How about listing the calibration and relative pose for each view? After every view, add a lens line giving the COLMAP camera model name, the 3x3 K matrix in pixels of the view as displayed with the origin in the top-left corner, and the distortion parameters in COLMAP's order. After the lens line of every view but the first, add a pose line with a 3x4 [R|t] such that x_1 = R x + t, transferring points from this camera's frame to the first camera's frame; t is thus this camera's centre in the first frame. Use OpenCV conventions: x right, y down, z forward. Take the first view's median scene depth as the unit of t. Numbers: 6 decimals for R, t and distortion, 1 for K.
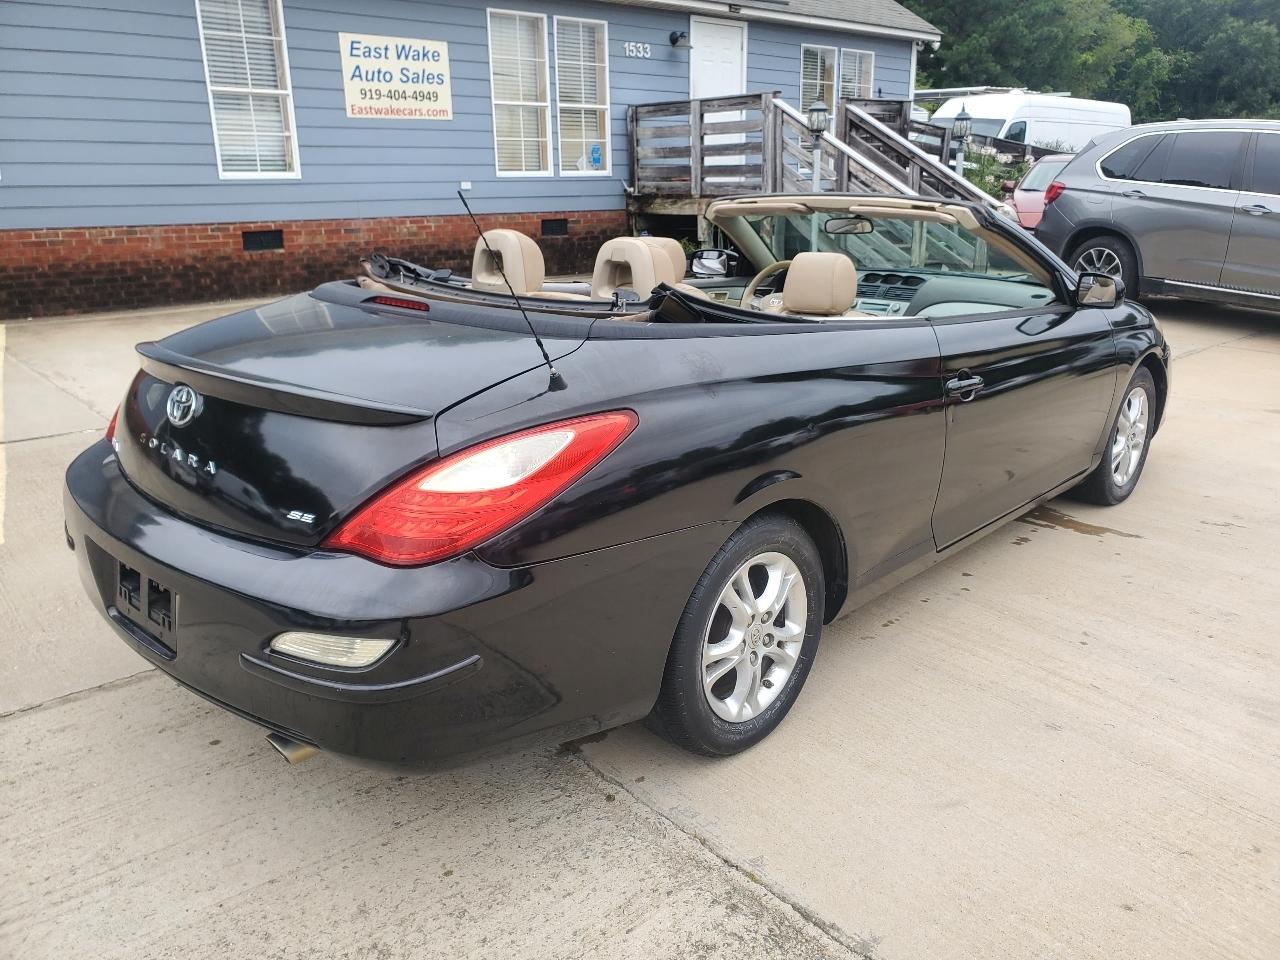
lens RADIAL K [[997.9, 0, 637.4], [0, 997.9, 472.1], [0, 0, 1]] dist [0.000037, 0.013092]
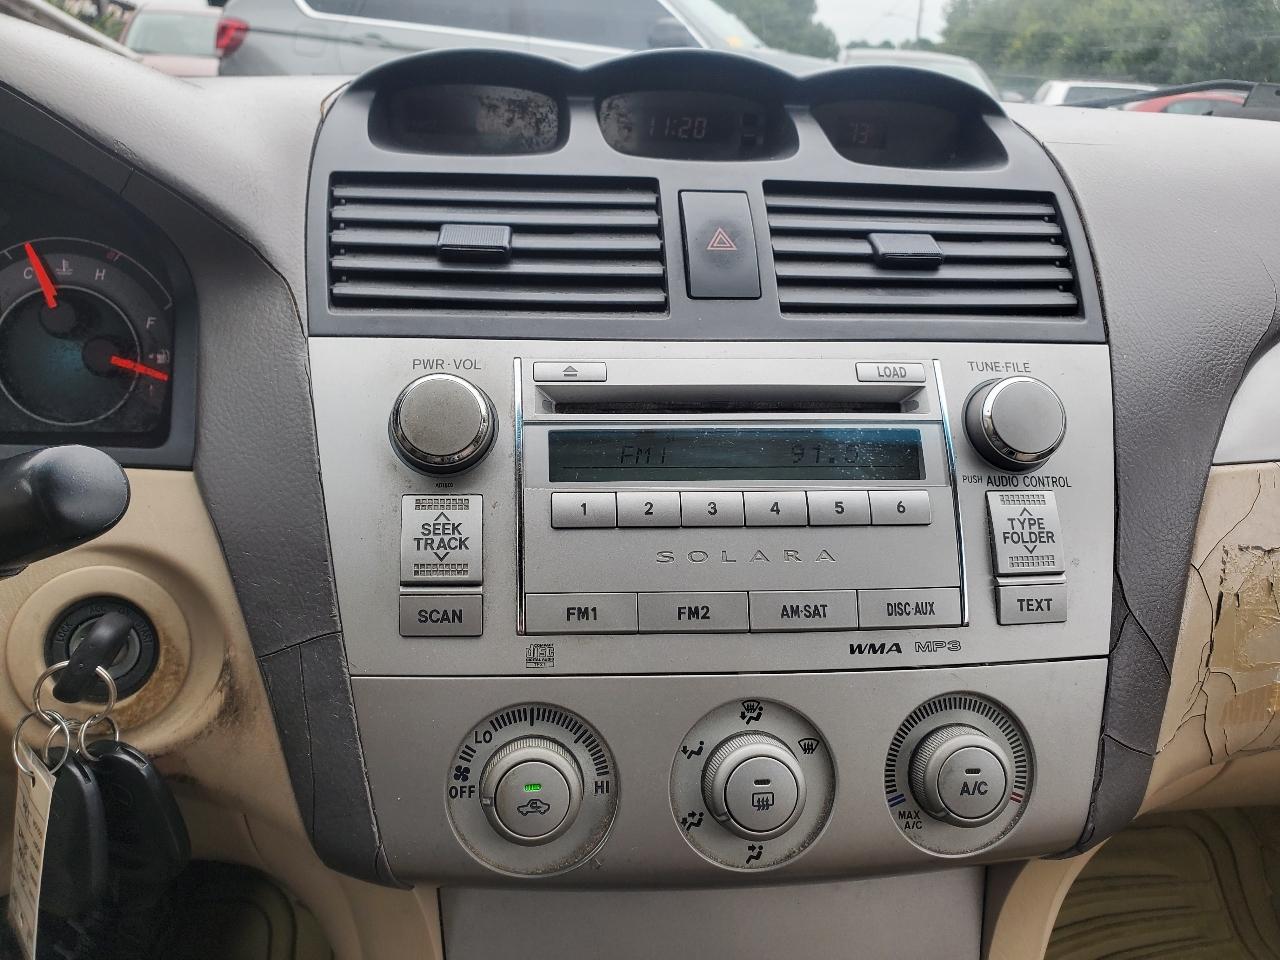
lens RADIAL K [[1001.6, 0, 609.2], [0, 1001.6, 477.1], [0, 0, 1]] dist [0.010971, -0.003417]
pose [[0.668395, -0.238943, 0.704382, 0.076342], [0.179099, 0.970835, 0.159382, -0.075495], [-0.721922, 0.019624, 0.691696, 0.410381]]
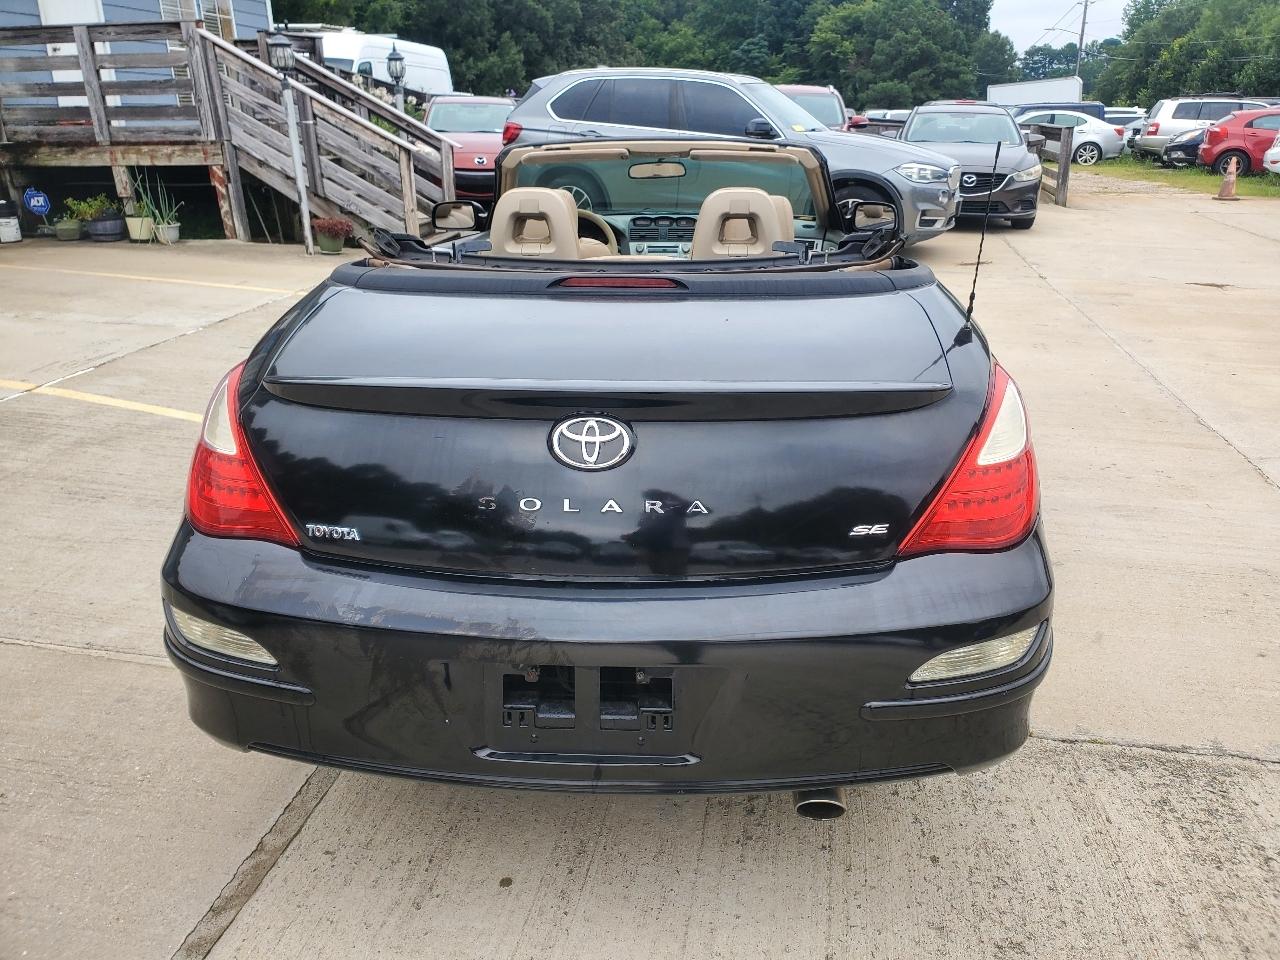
lens RADIAL K [[997.9, 0, 637.4], [0, 997.9, 472.1], [0, 0, 1]] dist [0.000037, 0.013092]
pose [[0.767868, -0.219052, 0.601993, -0.194471], [0.186515, 0.975456, 0.117039, -0.027604], [-0.612855, 0.022410, 0.789877, 0.086486]]
